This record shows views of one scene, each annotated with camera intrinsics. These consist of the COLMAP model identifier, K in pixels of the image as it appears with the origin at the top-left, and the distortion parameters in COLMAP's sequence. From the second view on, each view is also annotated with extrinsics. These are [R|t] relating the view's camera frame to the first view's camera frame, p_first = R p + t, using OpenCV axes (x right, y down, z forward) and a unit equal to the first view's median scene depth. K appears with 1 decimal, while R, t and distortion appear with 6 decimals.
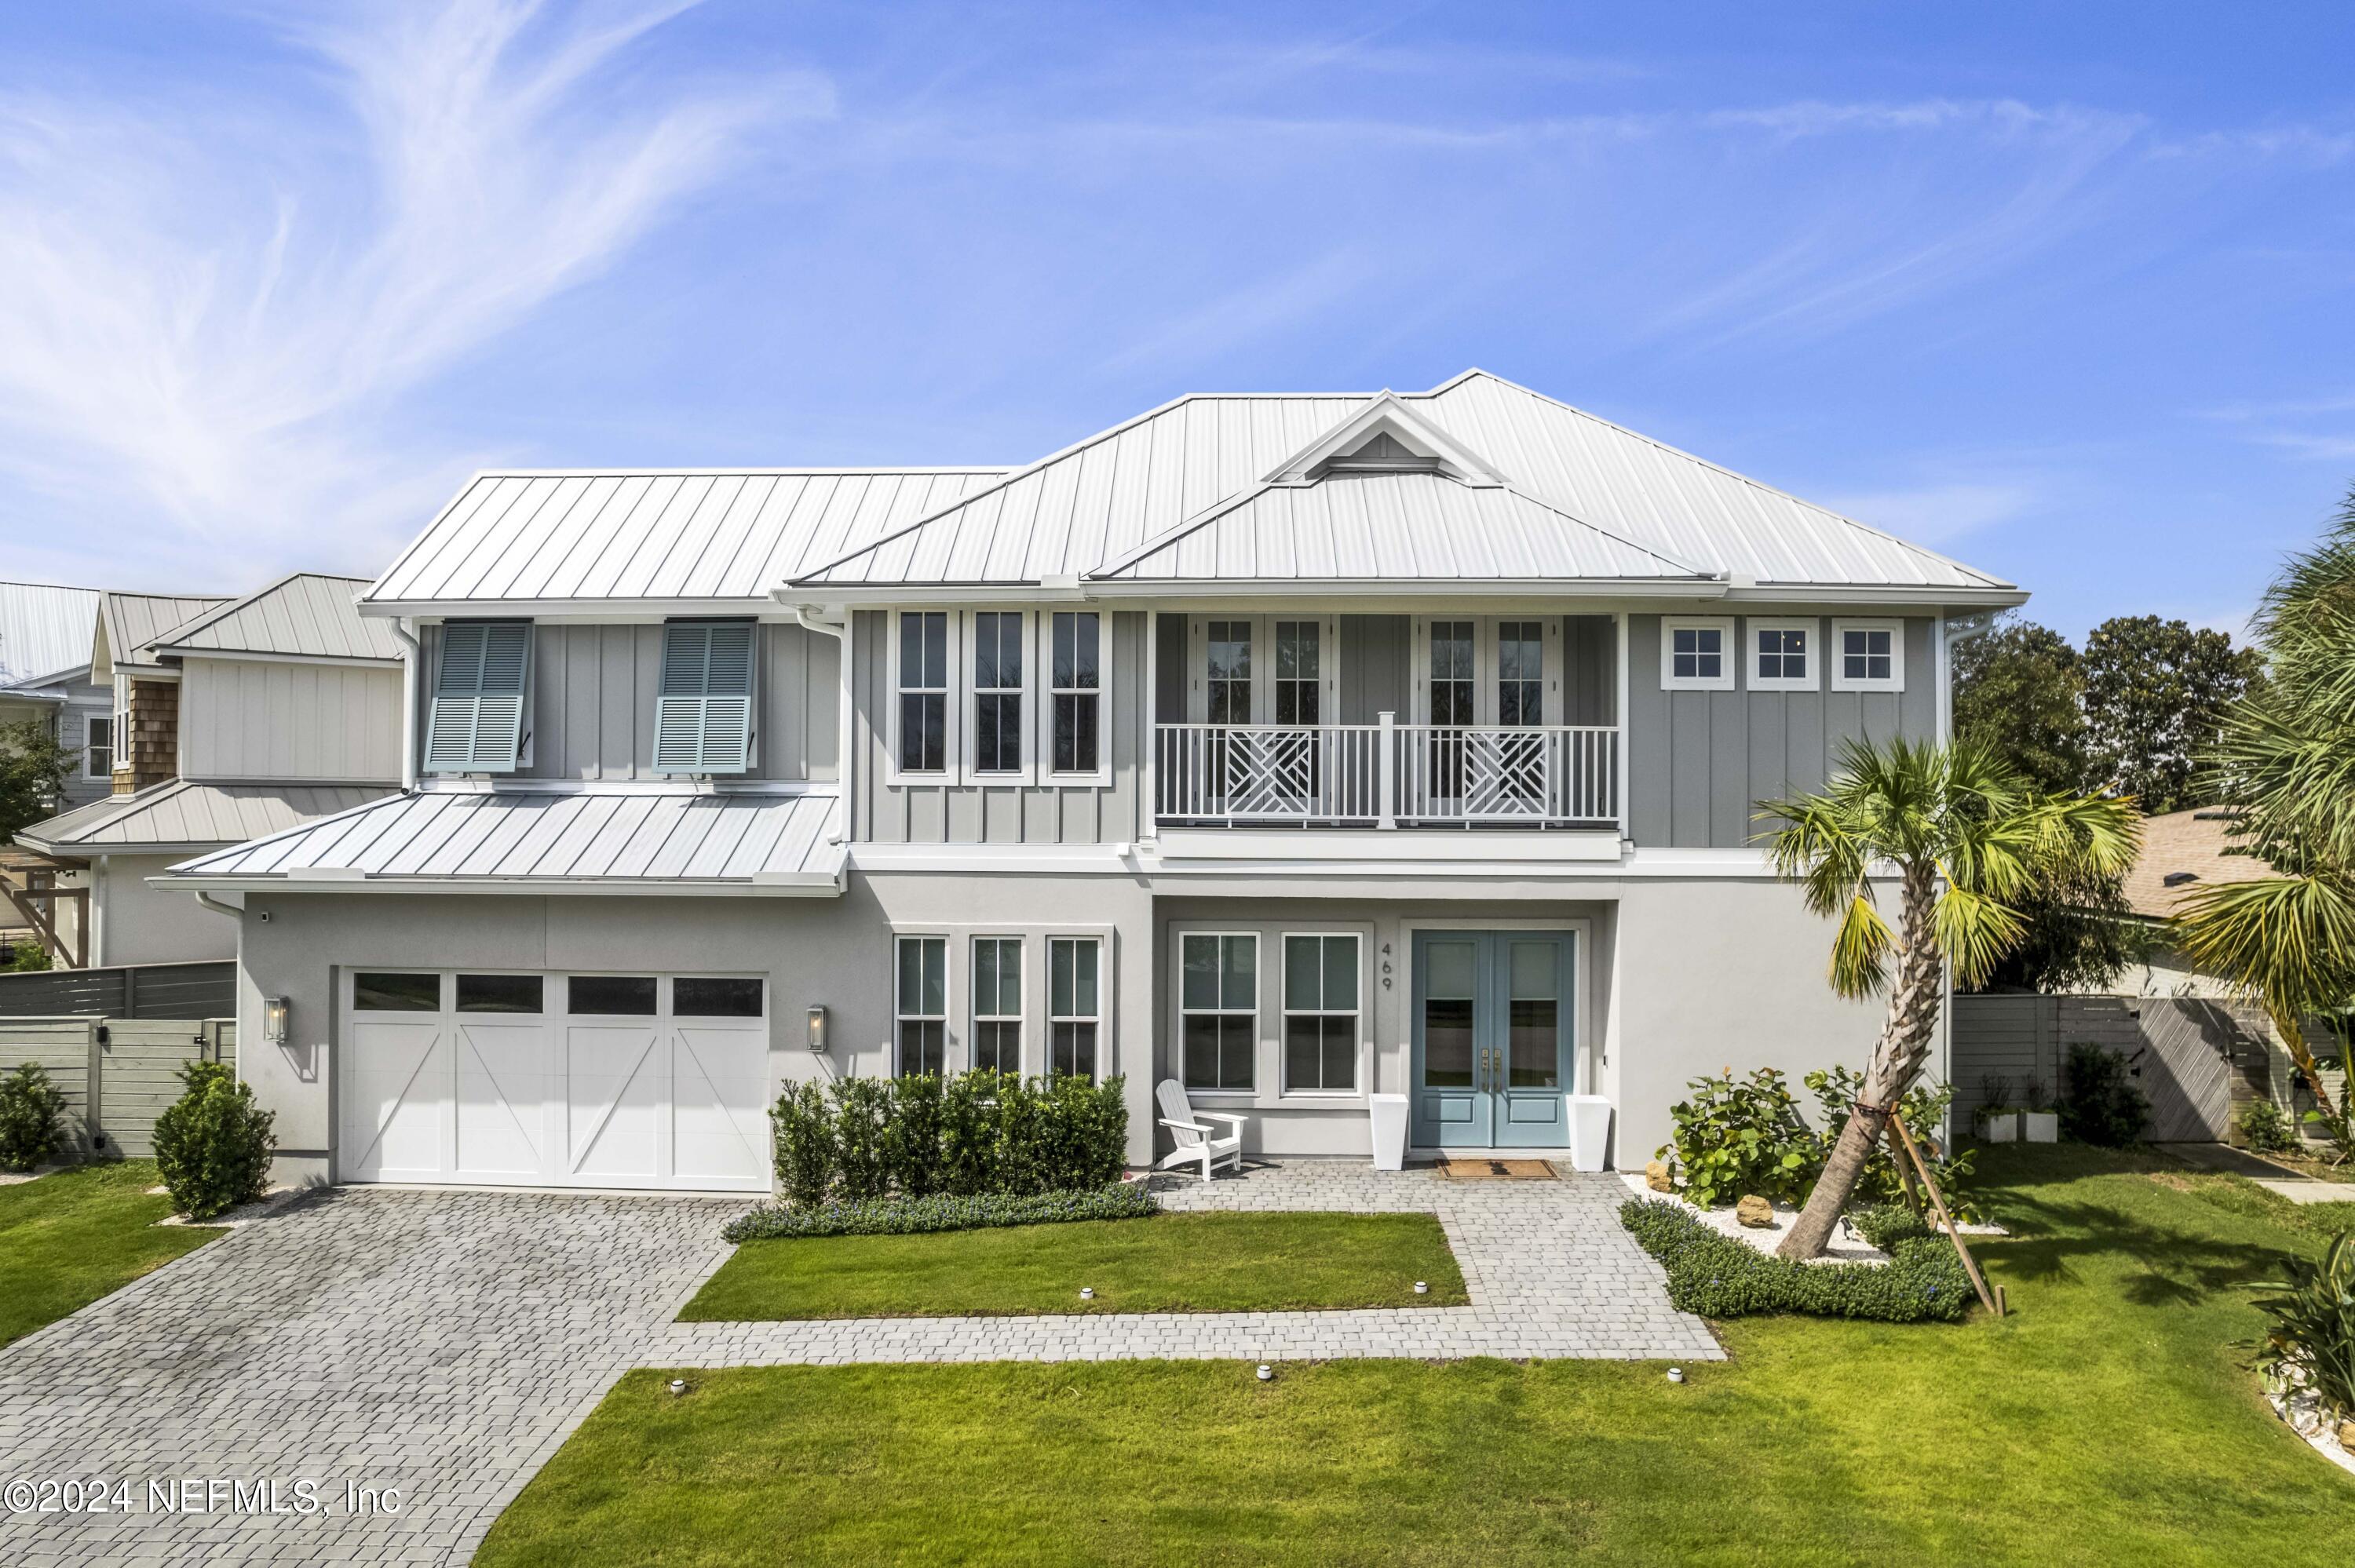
lens RADIAL K [[1551.8, 0, 1188.1], [0, 1551.8, 782.3], [0, 0, 1]] dist [-0.010160, -0.000120]
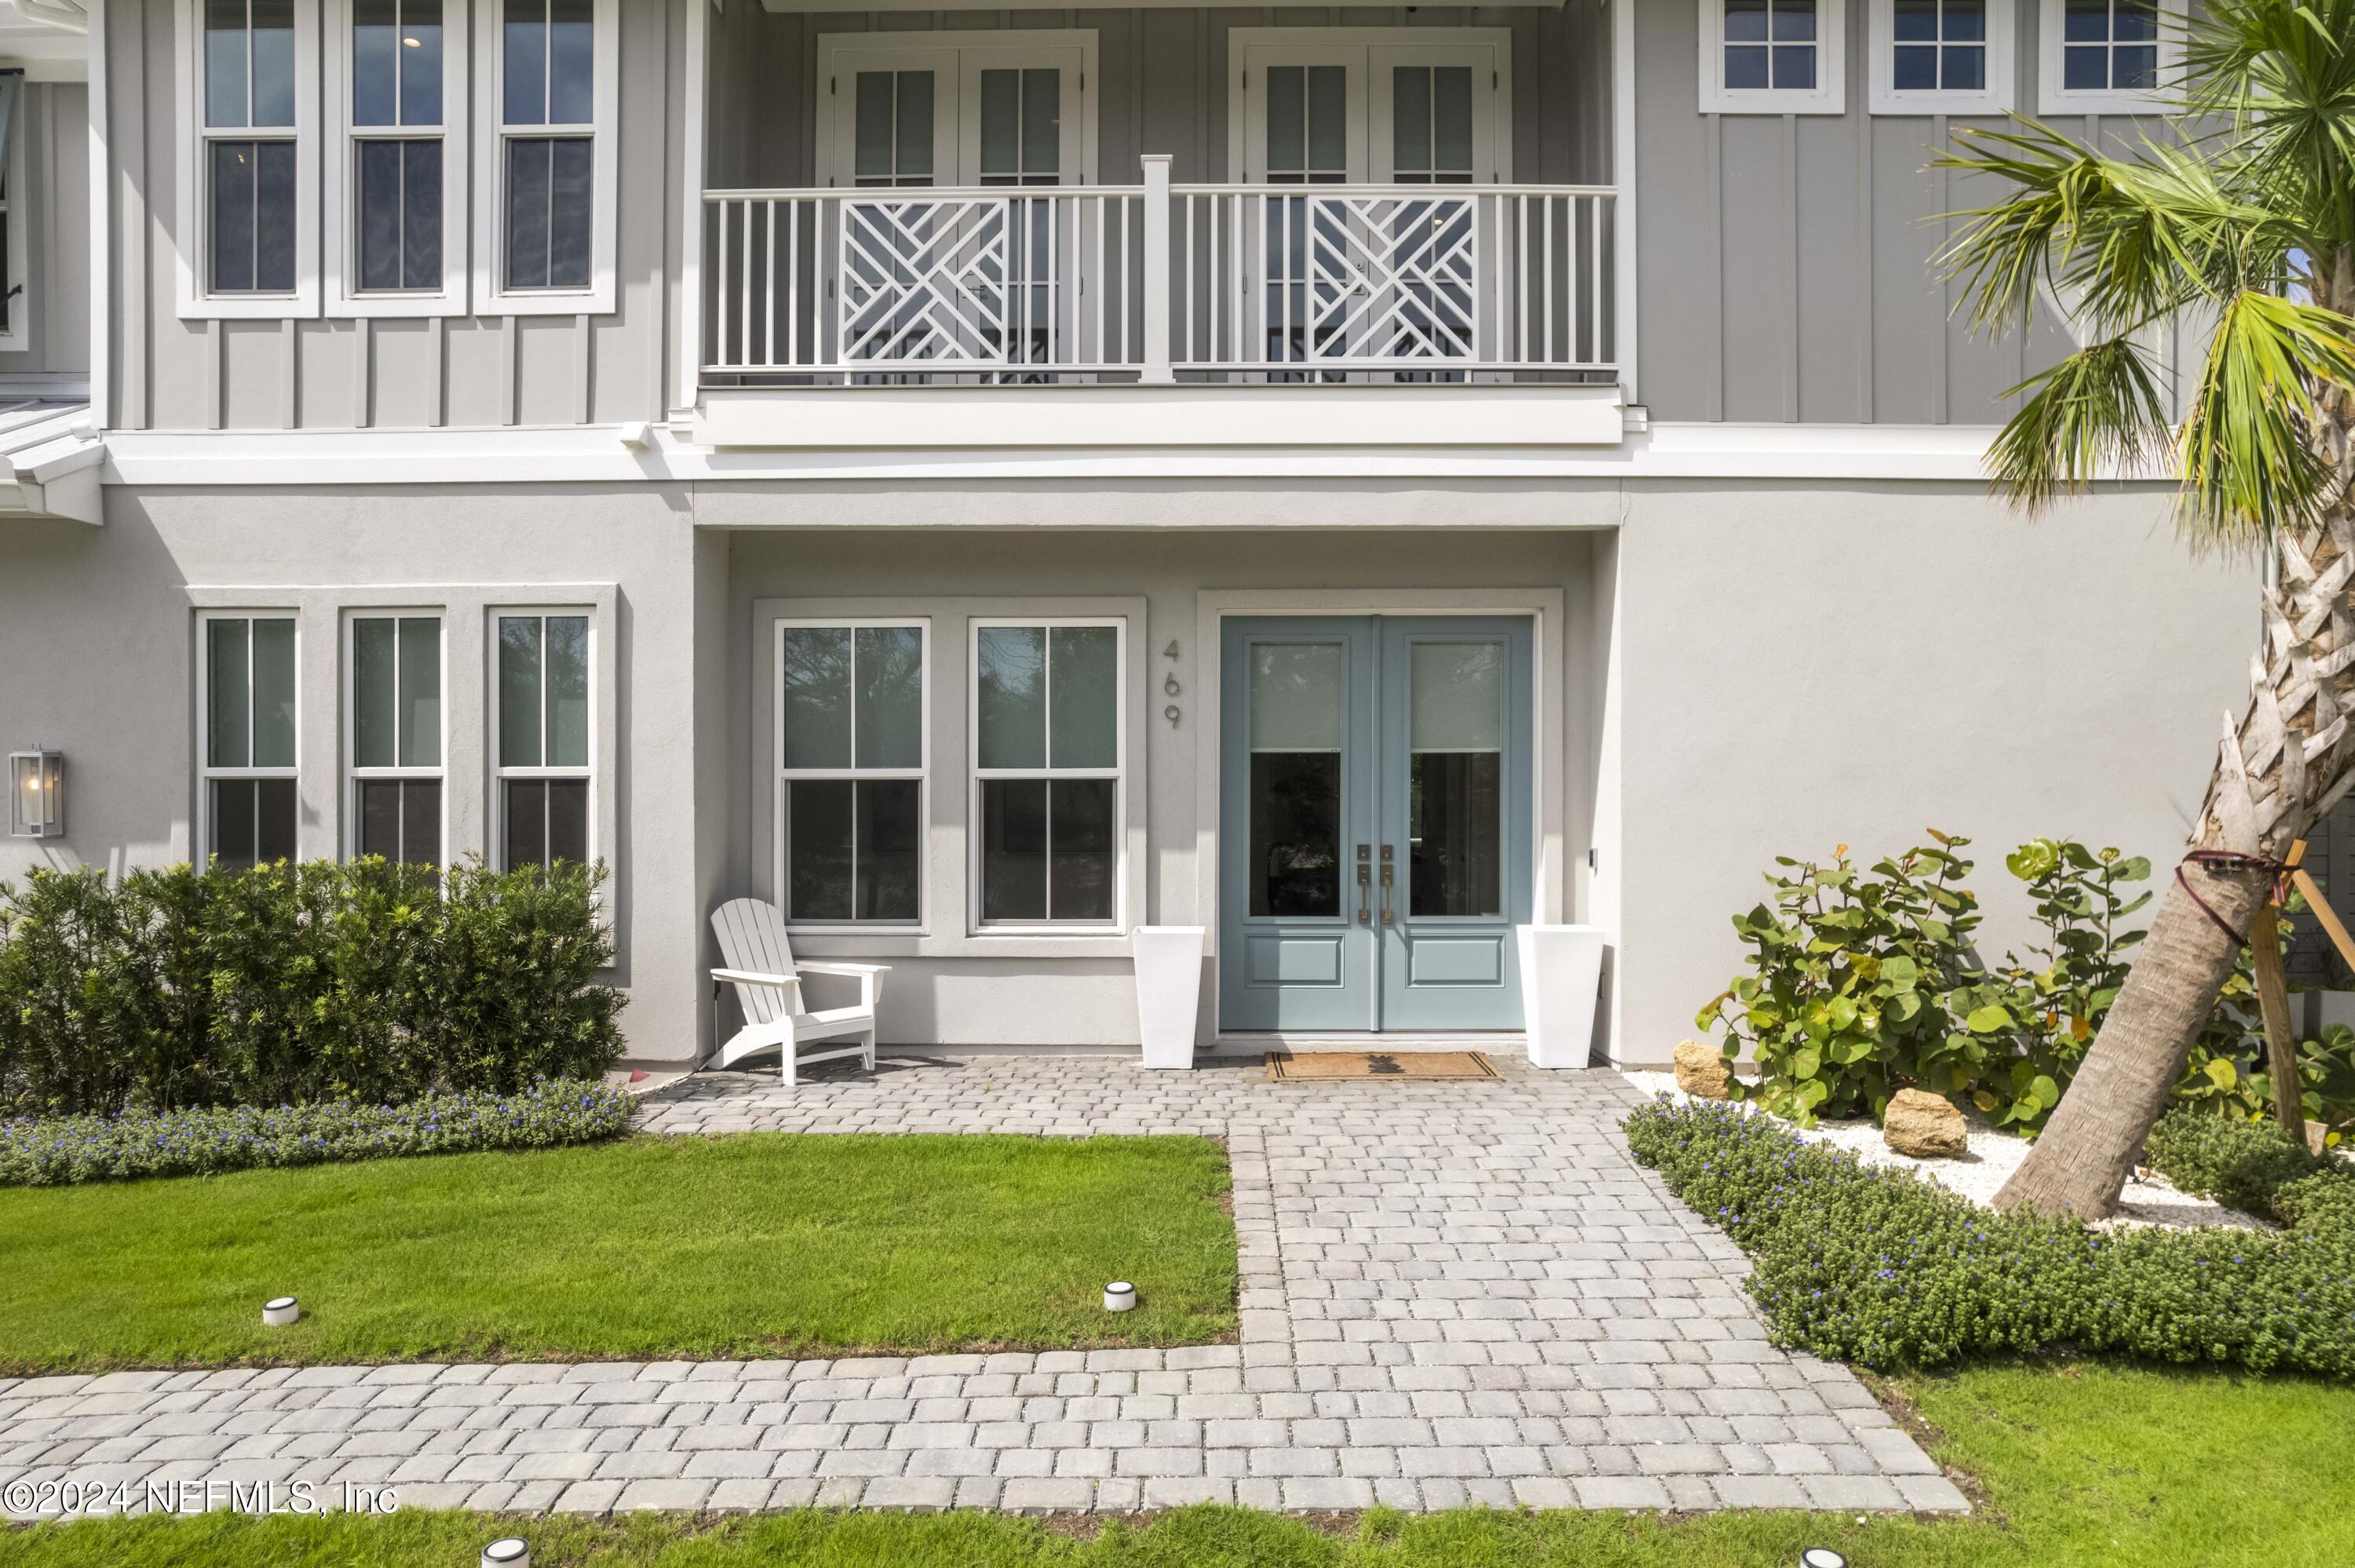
lens RADIAL K [[1536.8, 0, 1178.2], [0, 1536.8, 832.0], [0, 0, 1]] dist [-0.056635, 0.060785]
pose [[0.999988, -0.004716, 0.001168, 0.134302], [0.004693, 0.999807, 0.019081, 0.165032], [-0.001257, -0.019075, 0.999817, 0.504730]]
